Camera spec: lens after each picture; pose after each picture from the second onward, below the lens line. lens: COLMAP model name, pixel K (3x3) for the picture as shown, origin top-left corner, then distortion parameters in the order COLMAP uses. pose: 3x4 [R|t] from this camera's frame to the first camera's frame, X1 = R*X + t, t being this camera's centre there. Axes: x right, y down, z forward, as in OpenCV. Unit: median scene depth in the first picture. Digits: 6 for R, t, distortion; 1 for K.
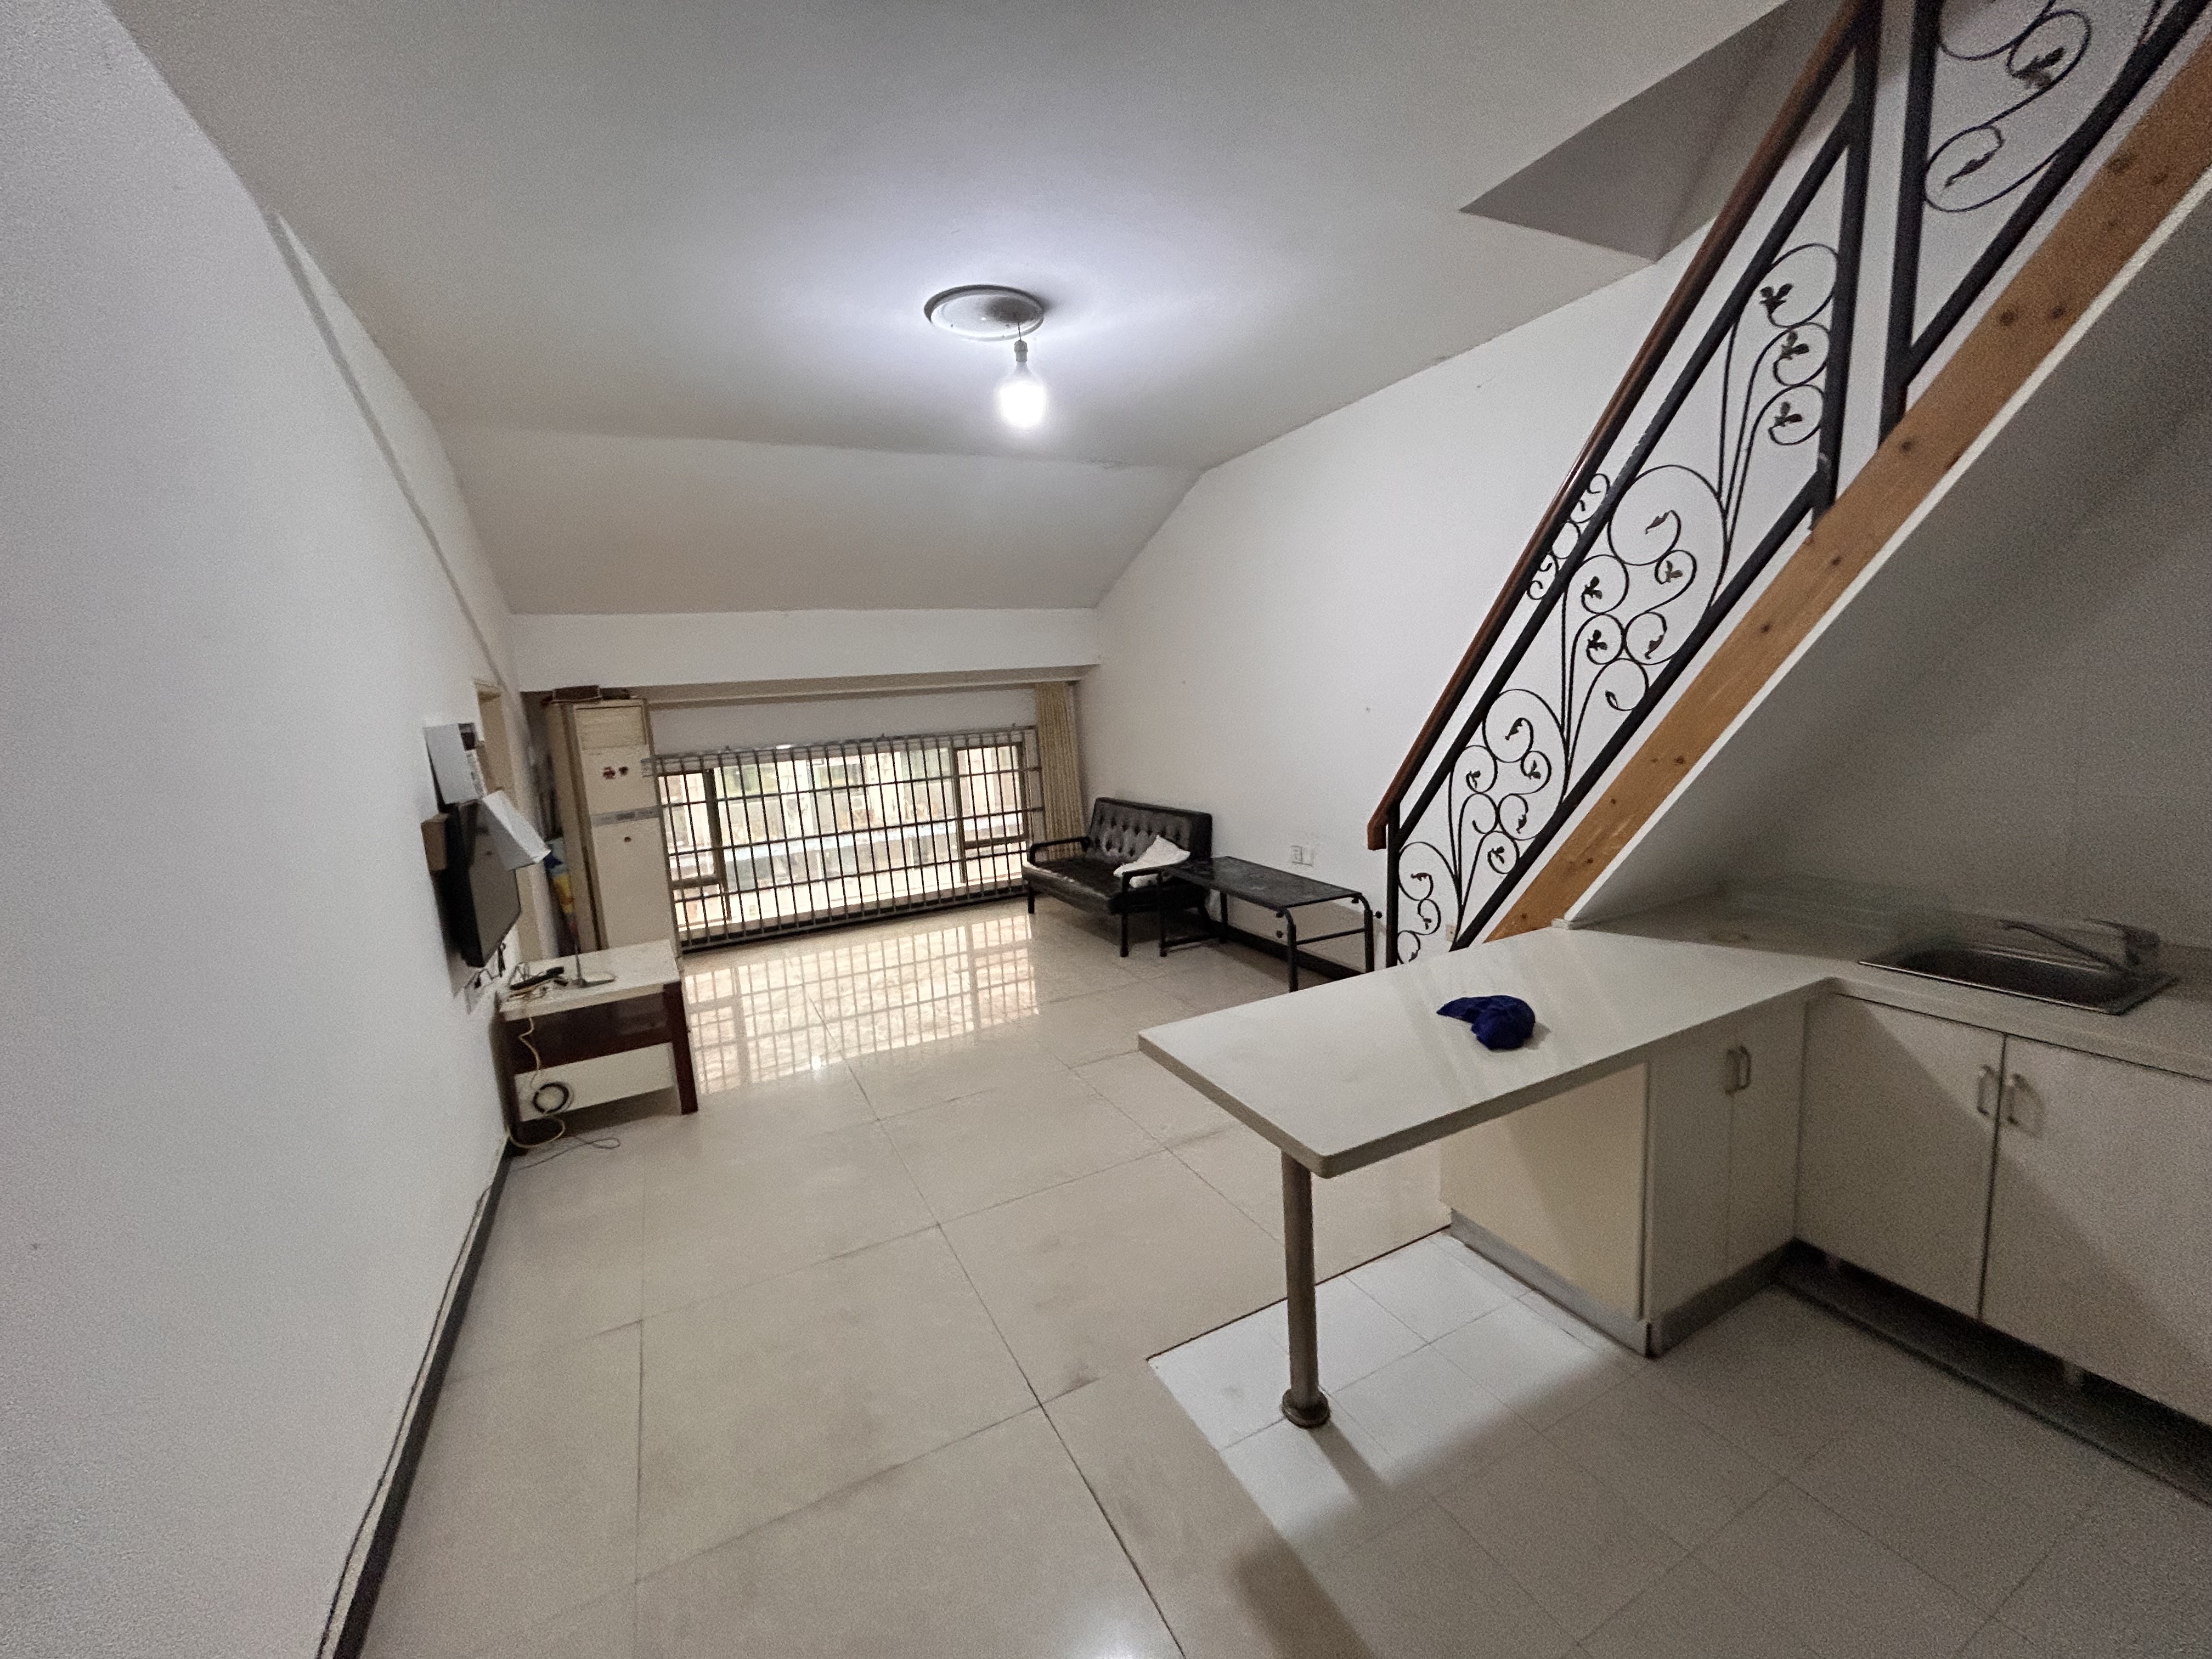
lens RADIAL K [[889.2, 0, 1103.8], [0, 889.2, 836.8], [0, 0, 1]] dist [-0.001717, 0.000952]
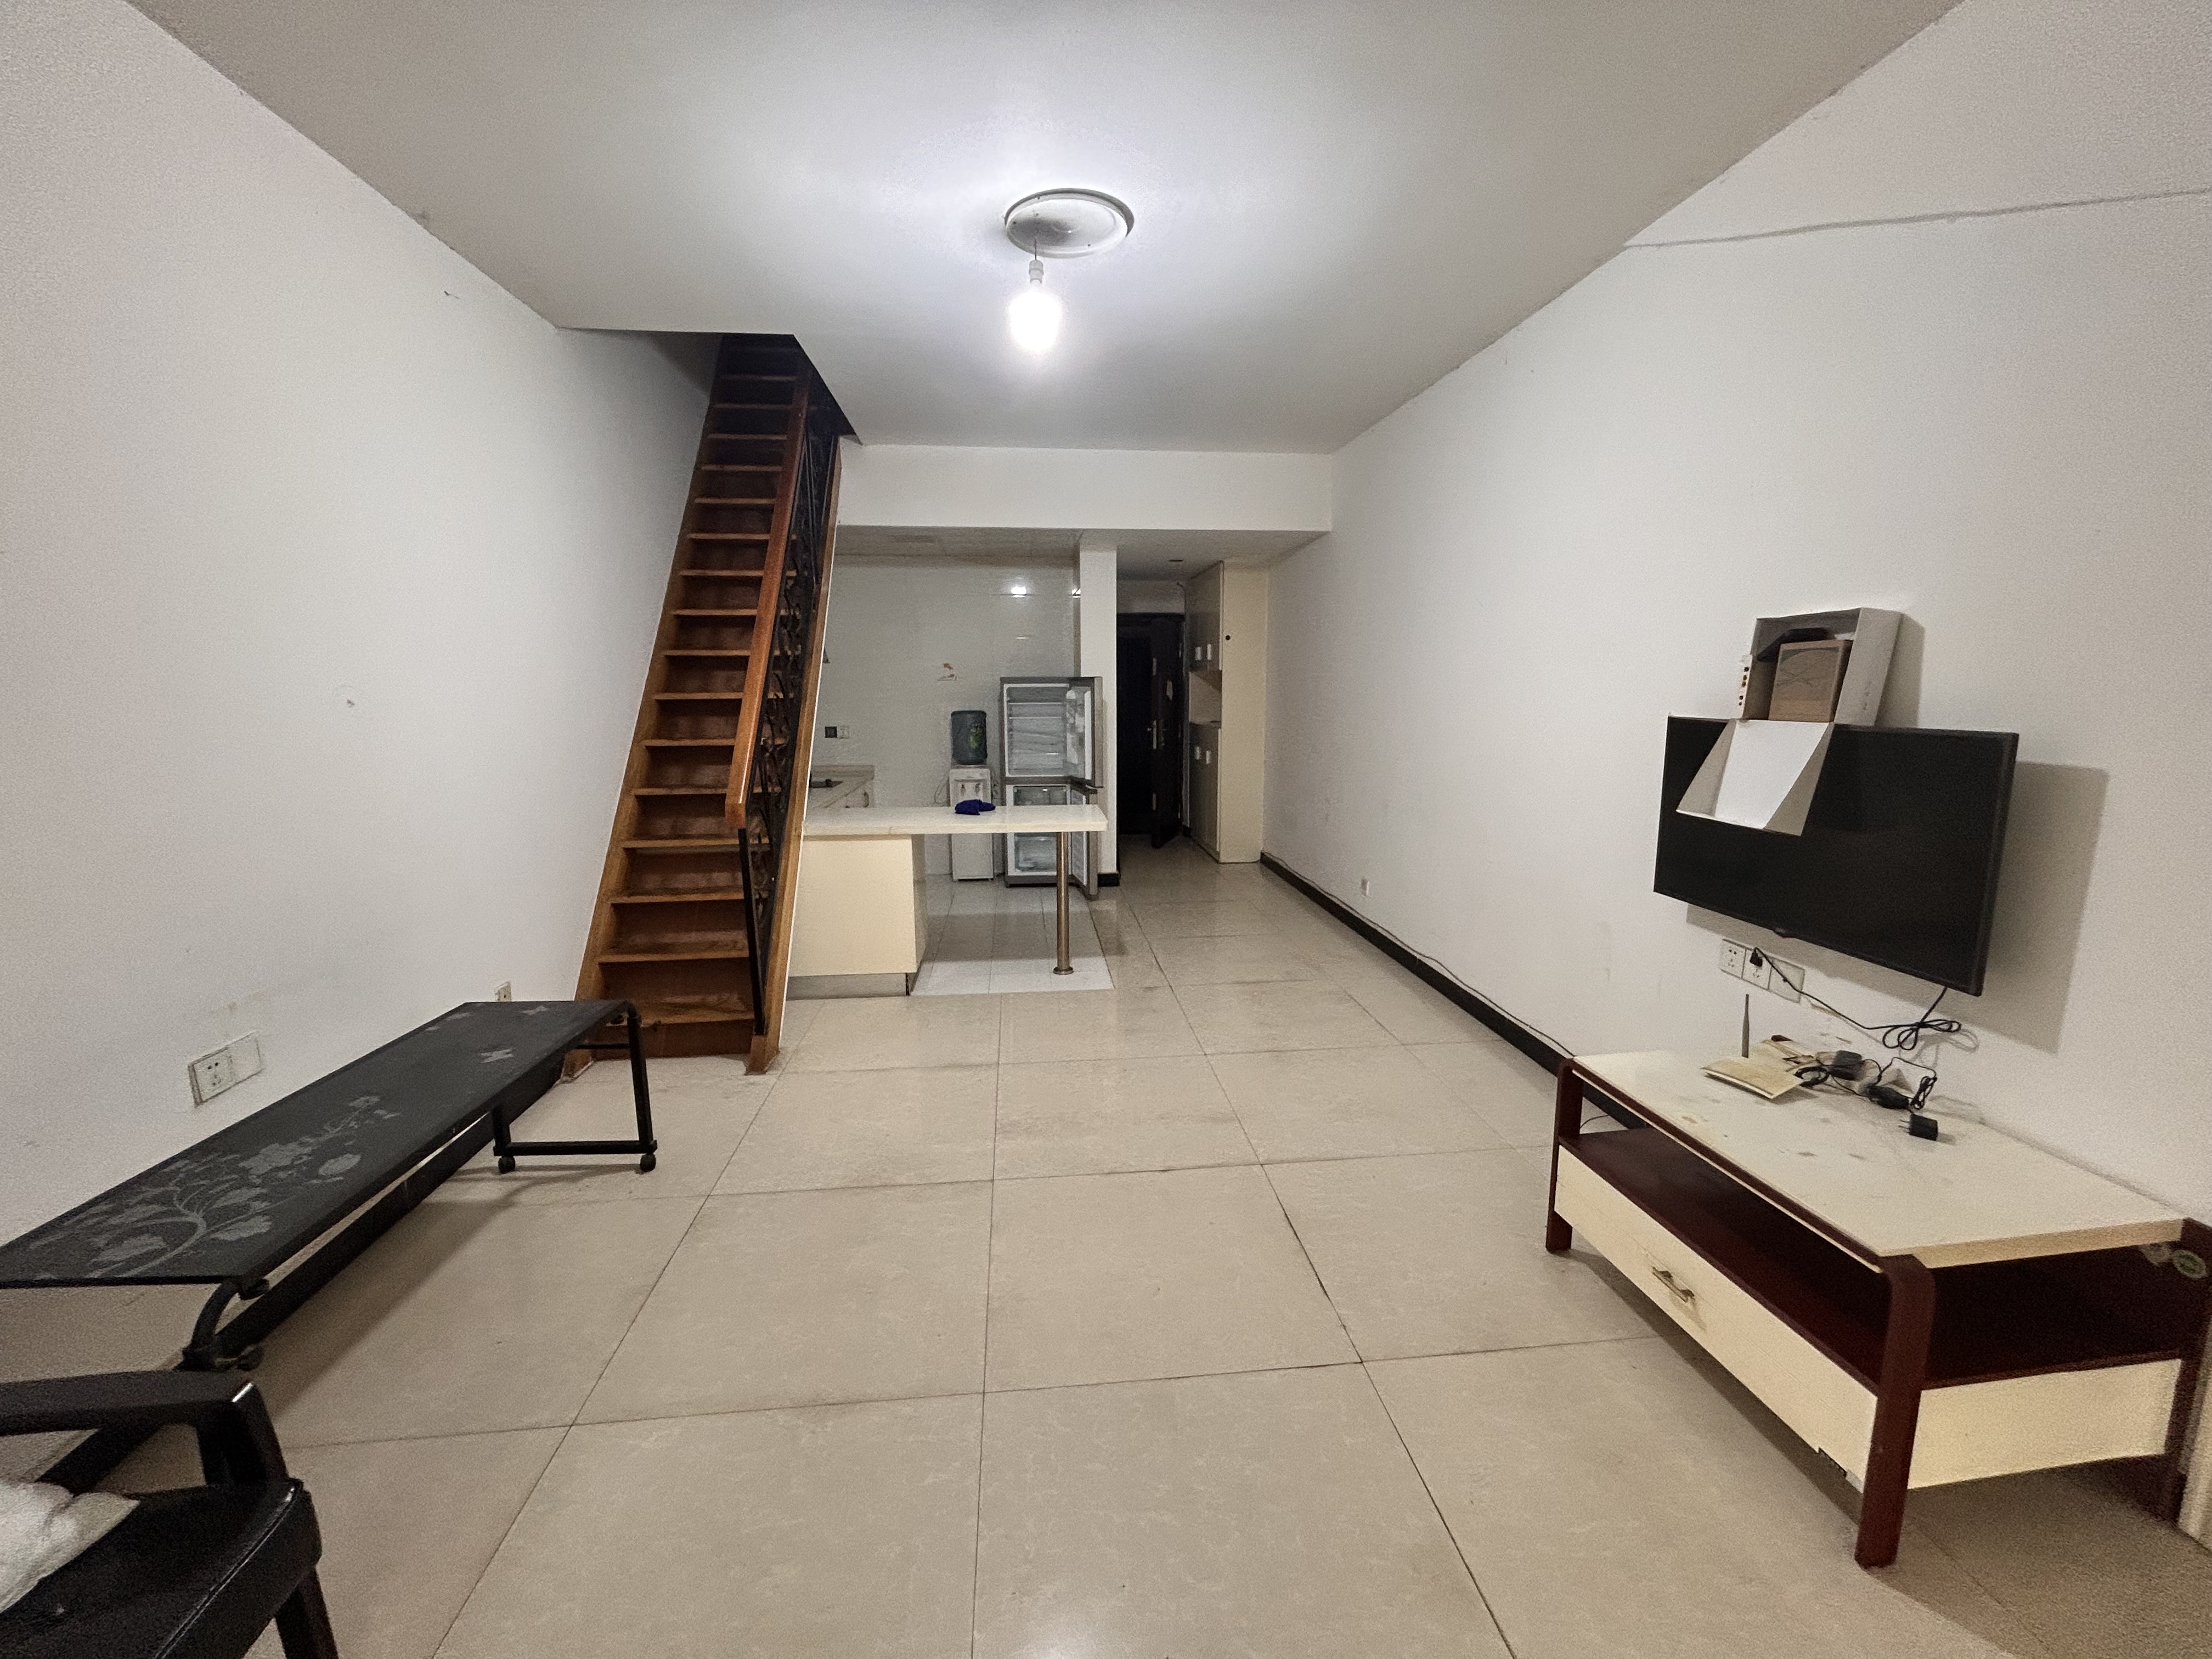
lens RADIAL K [[889.2, 0, 1113.3], [0, 889.2, 830.9], [0, 0, 1]] dist [-0.001717, 0.000952]
pose [[-0.934052, 0.010718, 0.356976, -0.744309], [0.118385, 0.952329, 0.281168, -0.359488], [-0.336945, 0.304886, -0.890793, 2.959840]]
